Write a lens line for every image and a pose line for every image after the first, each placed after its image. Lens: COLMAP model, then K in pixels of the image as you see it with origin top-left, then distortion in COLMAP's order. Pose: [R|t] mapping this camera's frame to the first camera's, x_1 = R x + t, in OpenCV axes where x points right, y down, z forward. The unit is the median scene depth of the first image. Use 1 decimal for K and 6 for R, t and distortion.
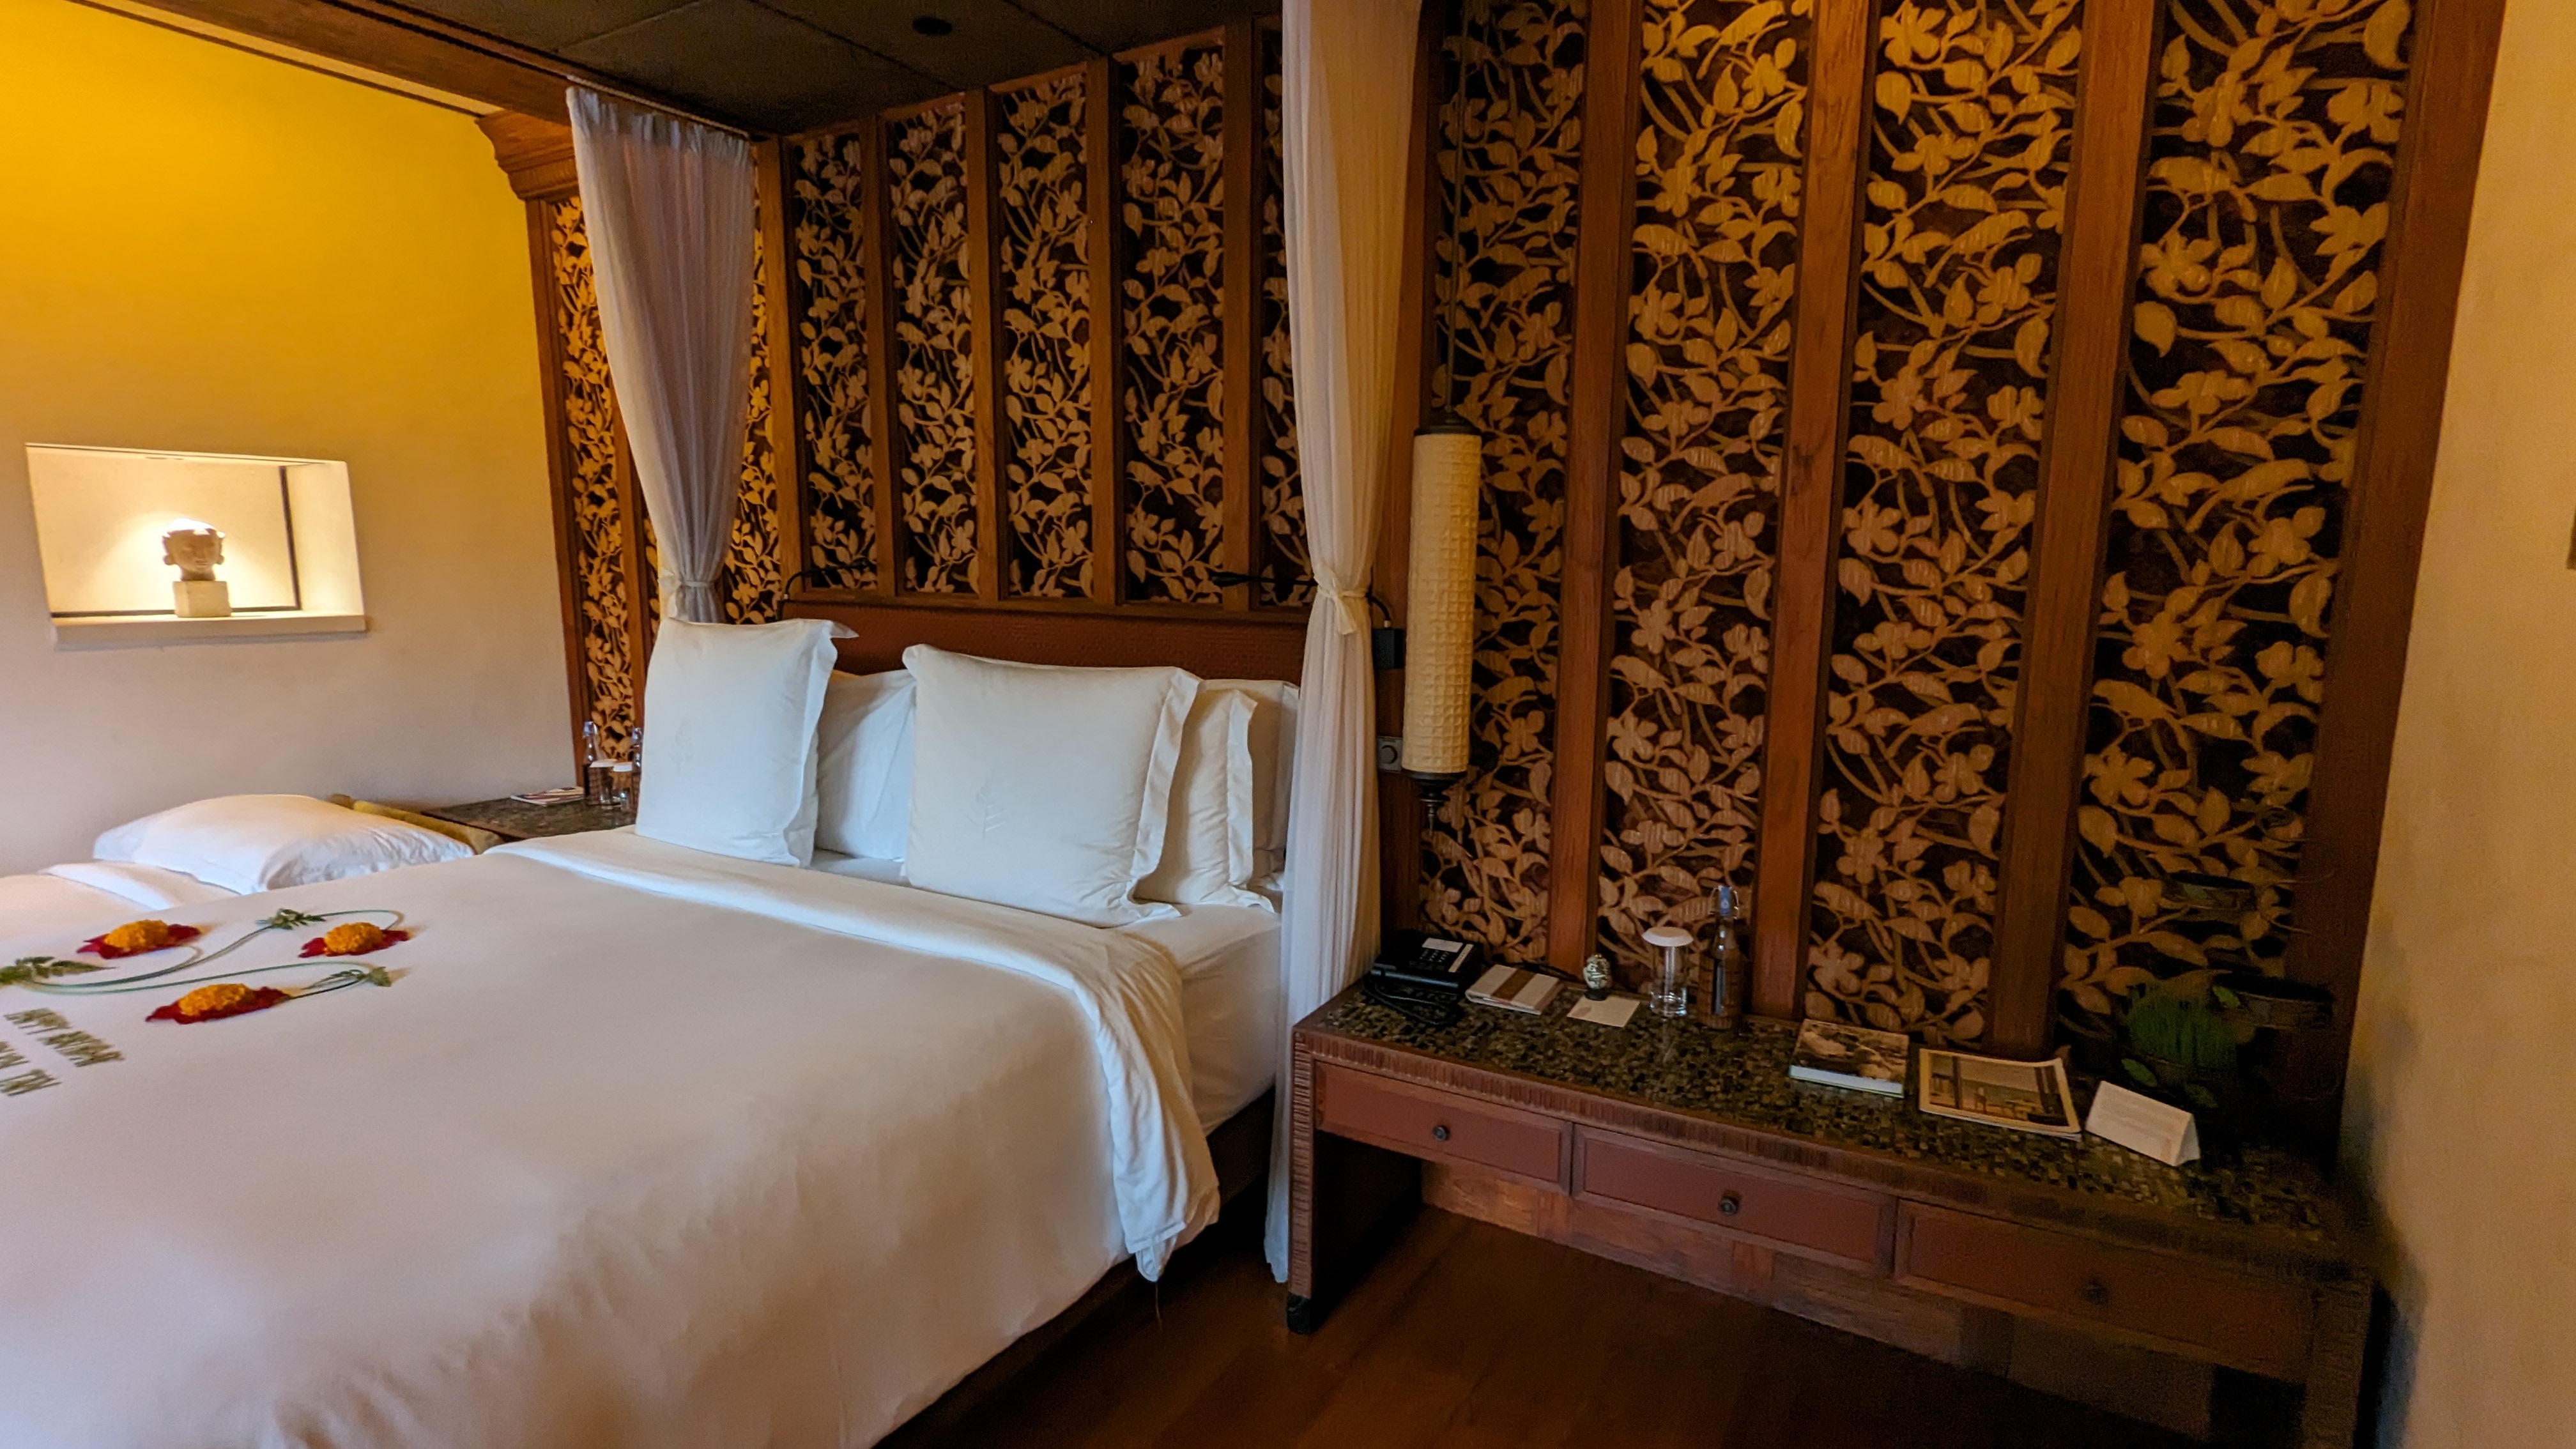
lens RADIAL K [[1221.4, 0, 1285.4], [0, 1221.4, 721.8], [0, 0, 1]] dist [0.000815, -0.000022]
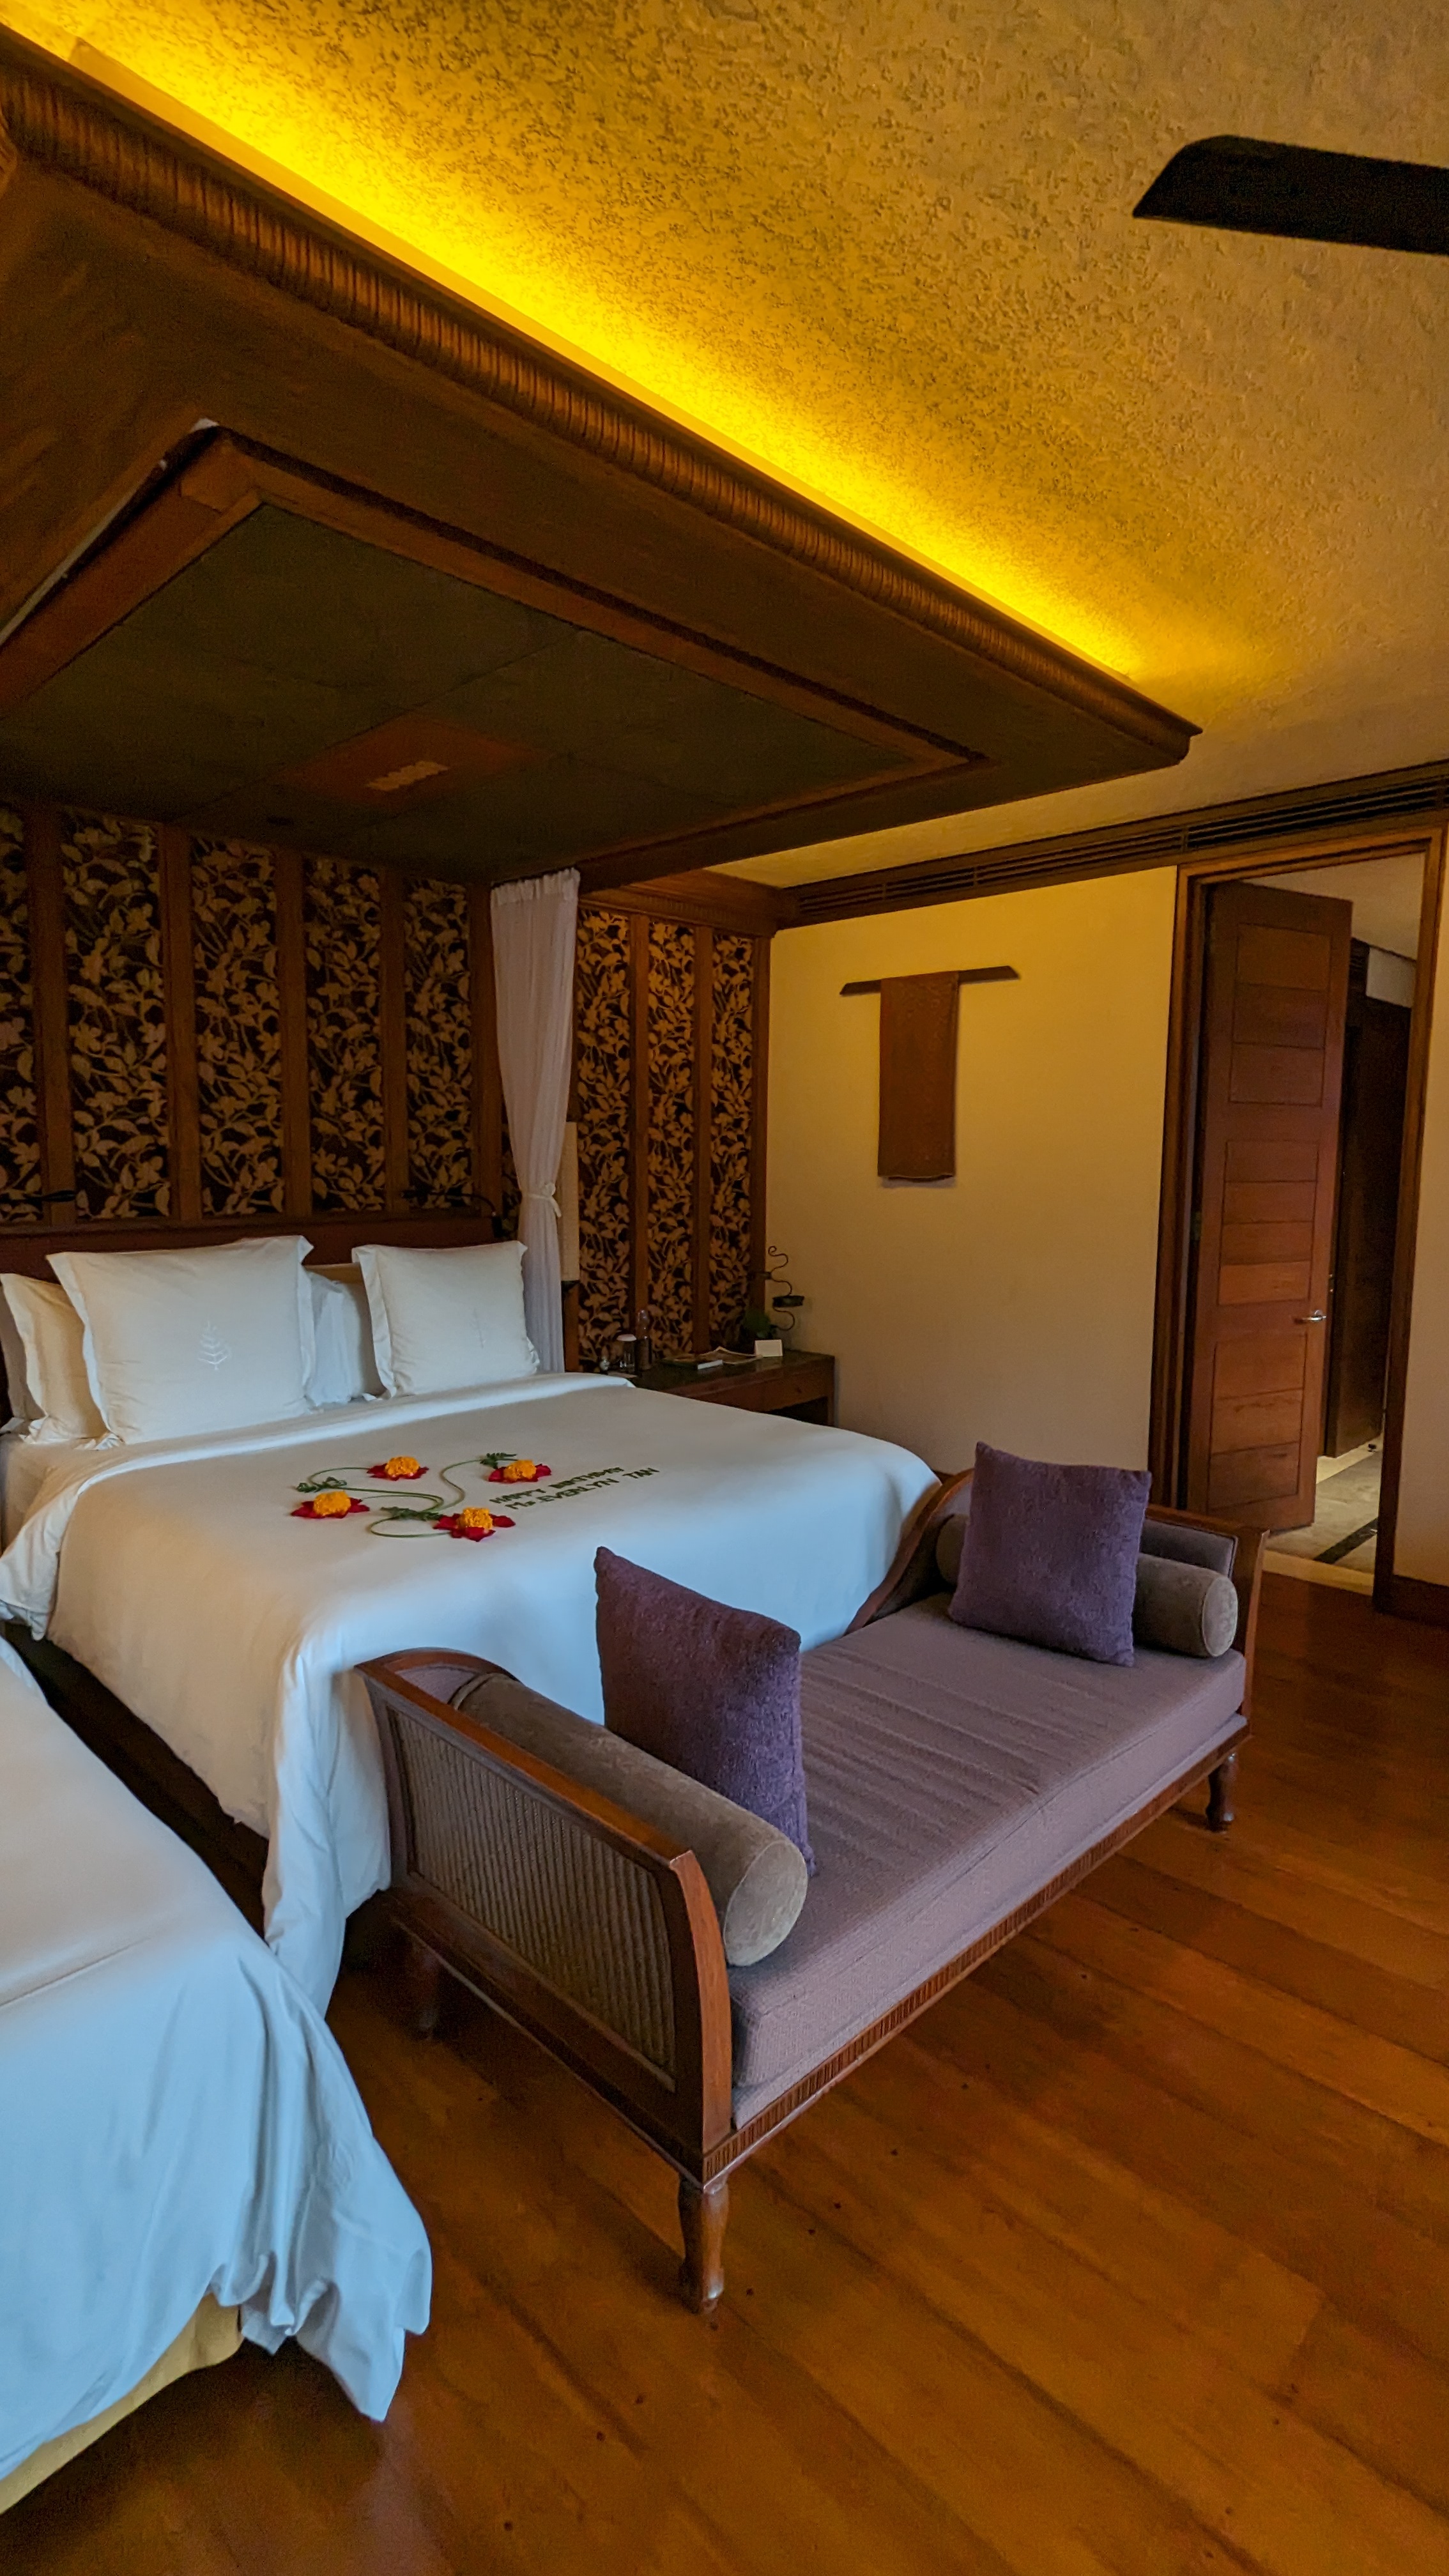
lens RADIAL K [[1221.4, 0, 699.1], [0, 1221.4, 1285.0], [0, 0, 1]] dist [0.000815, -0.000022]
pose [[0.244226, -0.103652, 0.964163, -1.515352], [0.142021, 0.987373, 0.070173, -0.053779], [-0.959262, 0.119793, 0.255863, 0.209491]]
